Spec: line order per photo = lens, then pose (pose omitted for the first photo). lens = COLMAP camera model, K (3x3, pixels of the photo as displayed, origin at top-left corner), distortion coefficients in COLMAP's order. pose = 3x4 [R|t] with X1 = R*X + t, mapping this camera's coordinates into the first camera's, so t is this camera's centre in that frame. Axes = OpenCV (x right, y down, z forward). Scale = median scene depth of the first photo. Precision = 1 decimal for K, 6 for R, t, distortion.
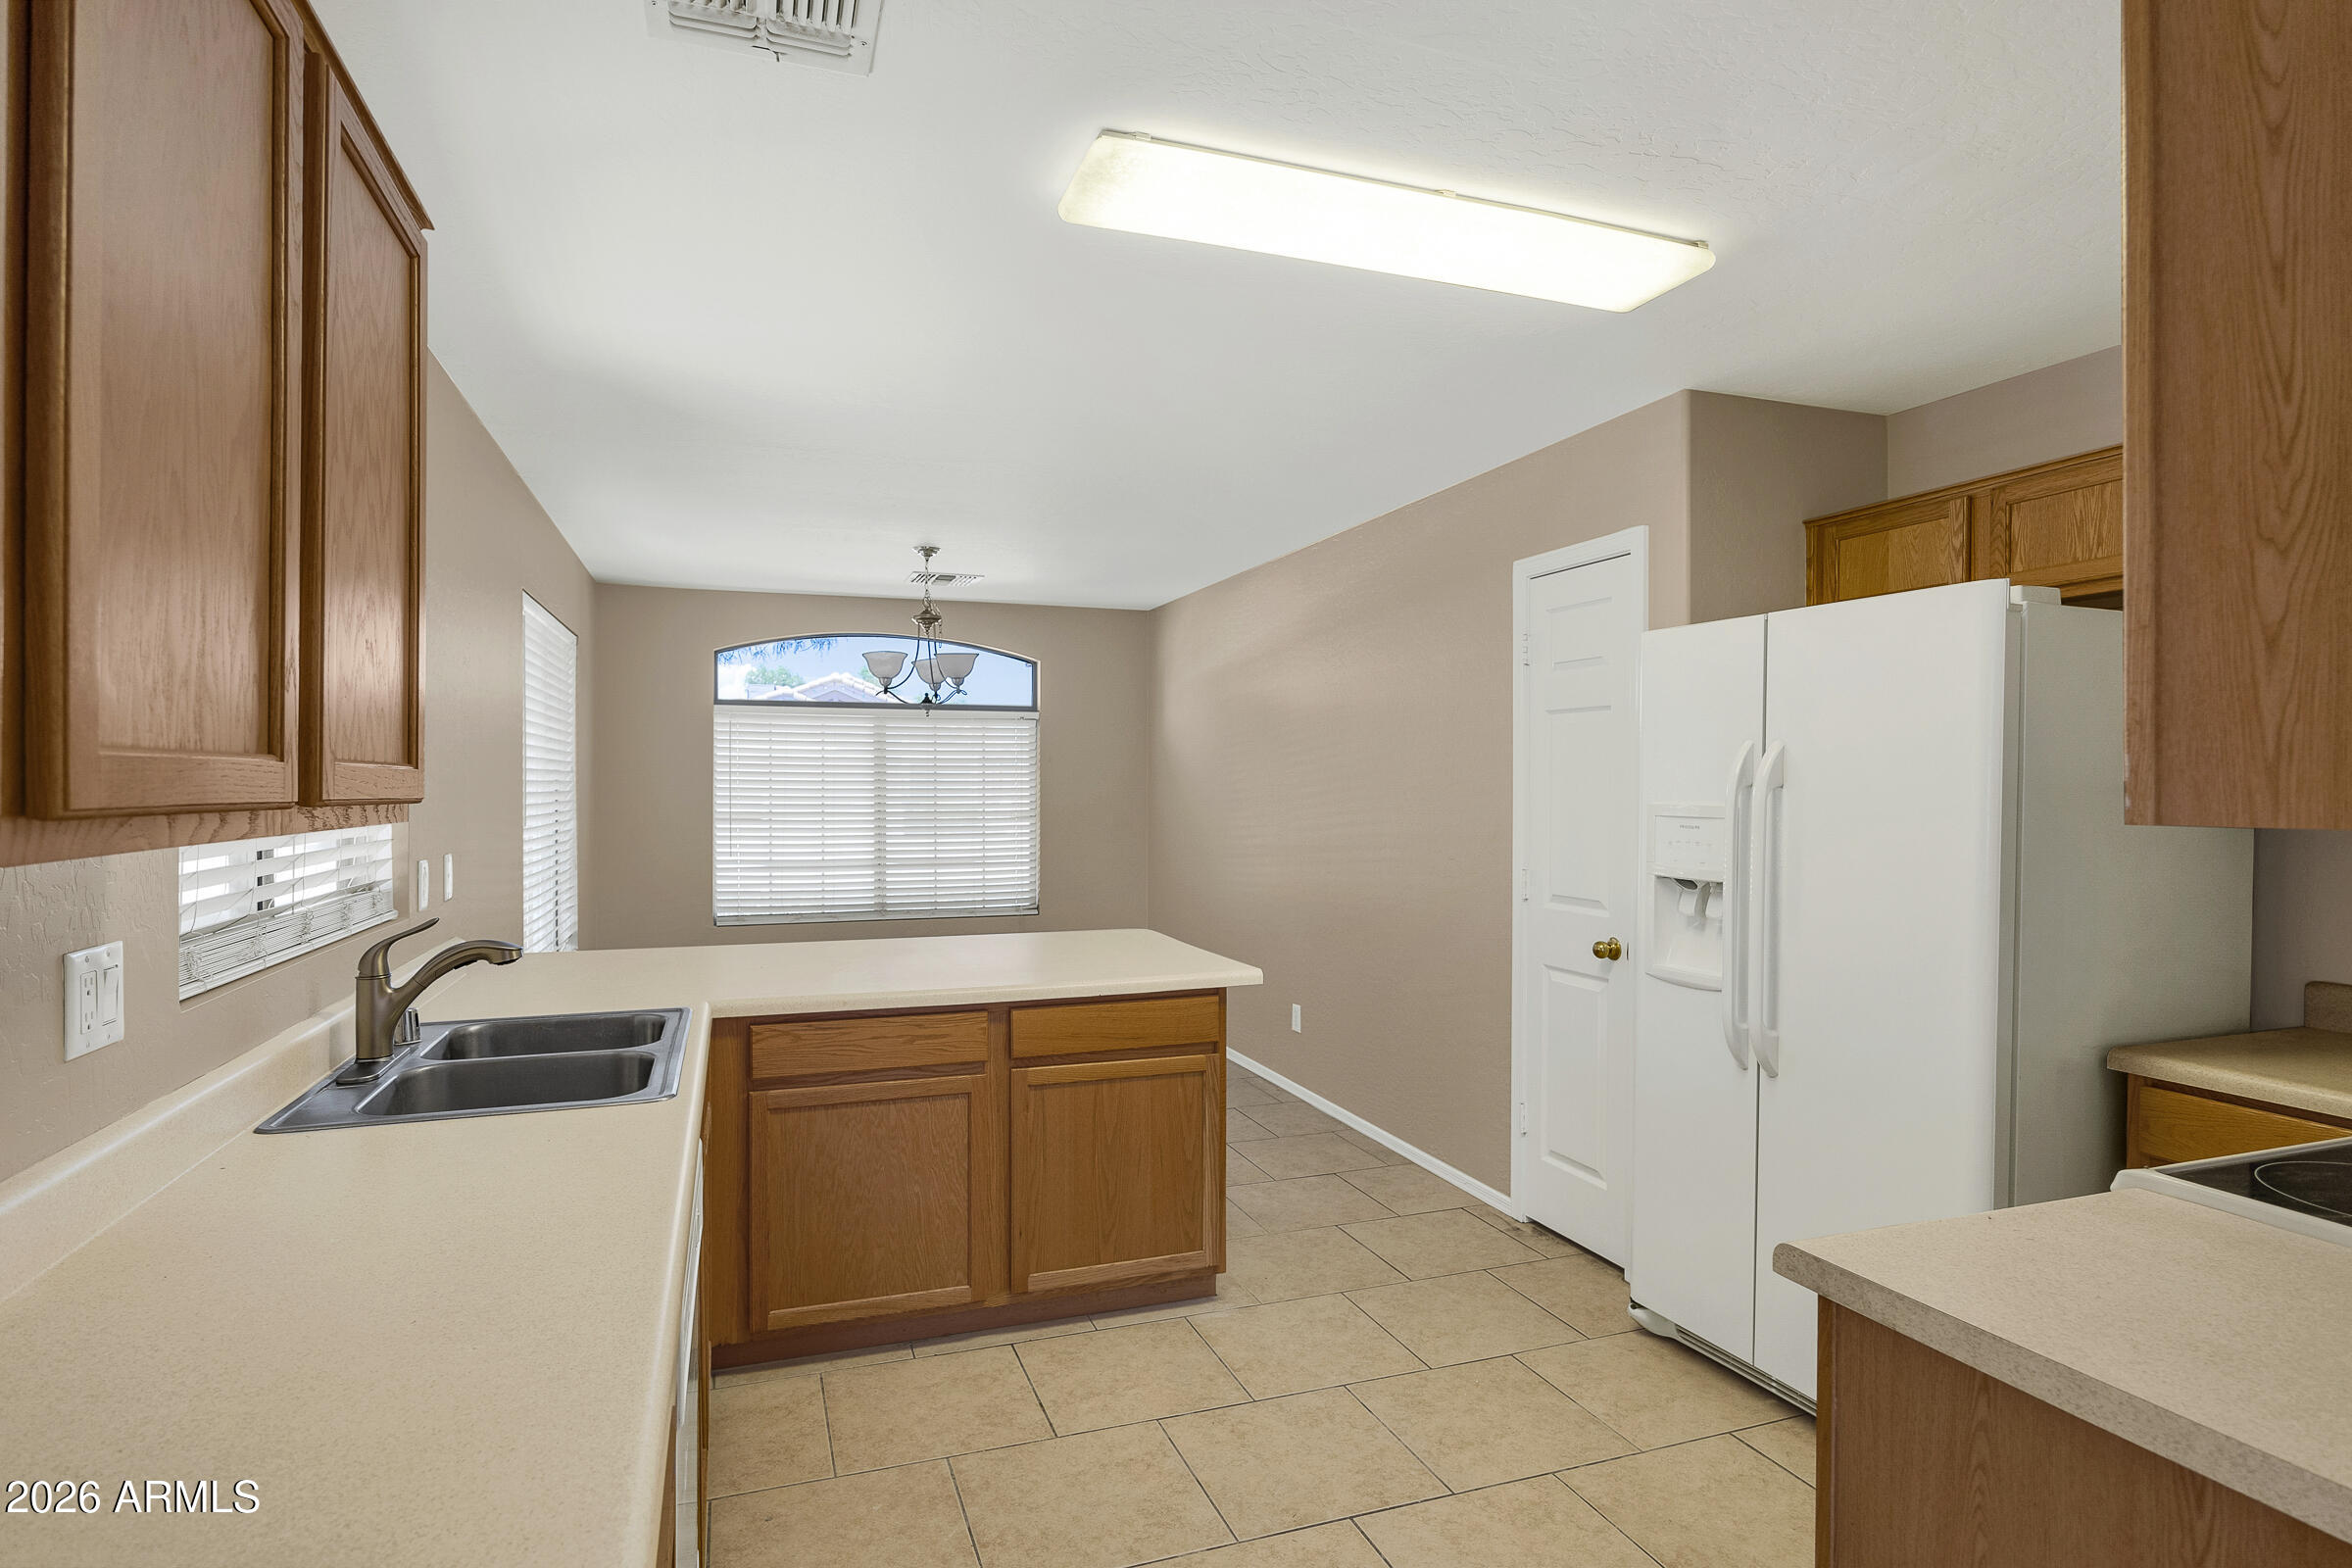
lens RADIAL K [[1181.9, 0, 1153.8], [0, 1181.9, 787.0], [0, 0, 1]] dist [-0.011826, 0.001031]
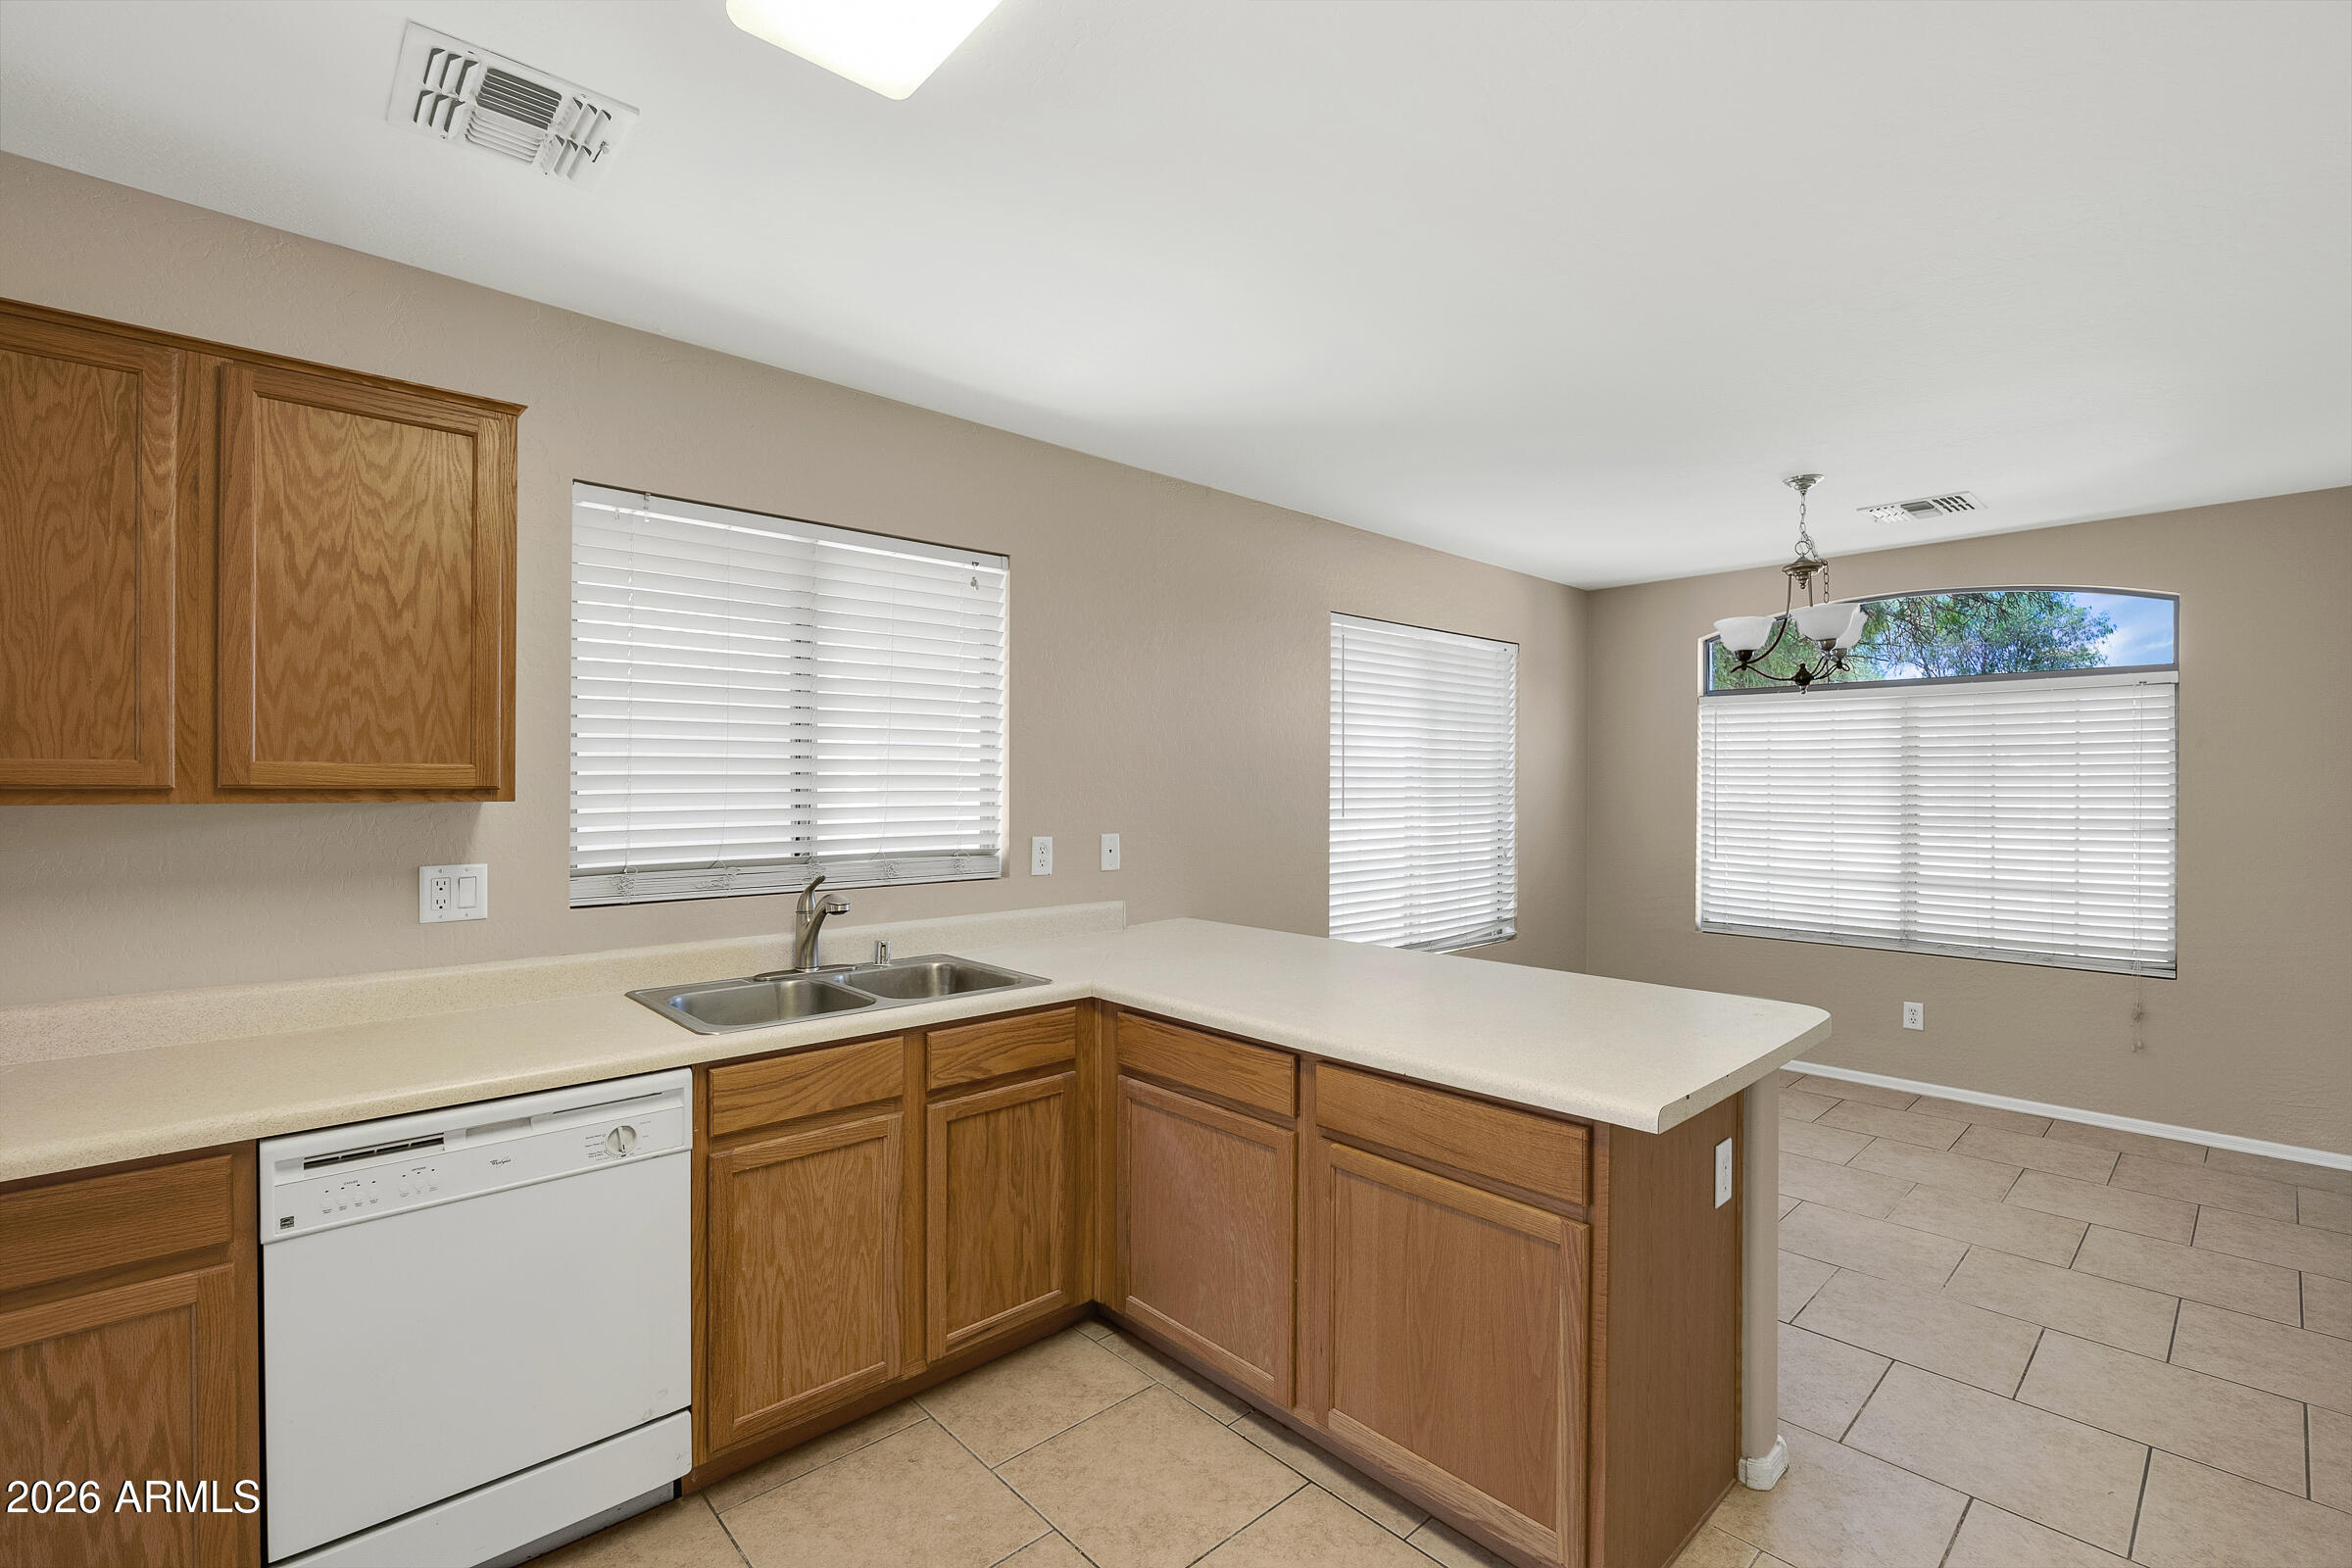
lens RADIAL K [[1035.8, 0, 1176.3], [0, 1035.8, 782.1], [0, 0, 1]] dist [-0.012506, 0.000885]
pose [[0.406012, 0.003152, -0.913862, 0.452404], [-0.004189, 0.999990, 0.001588, -0.000687], [0.913858, 0.003184, 0.406022, 0.599982]]
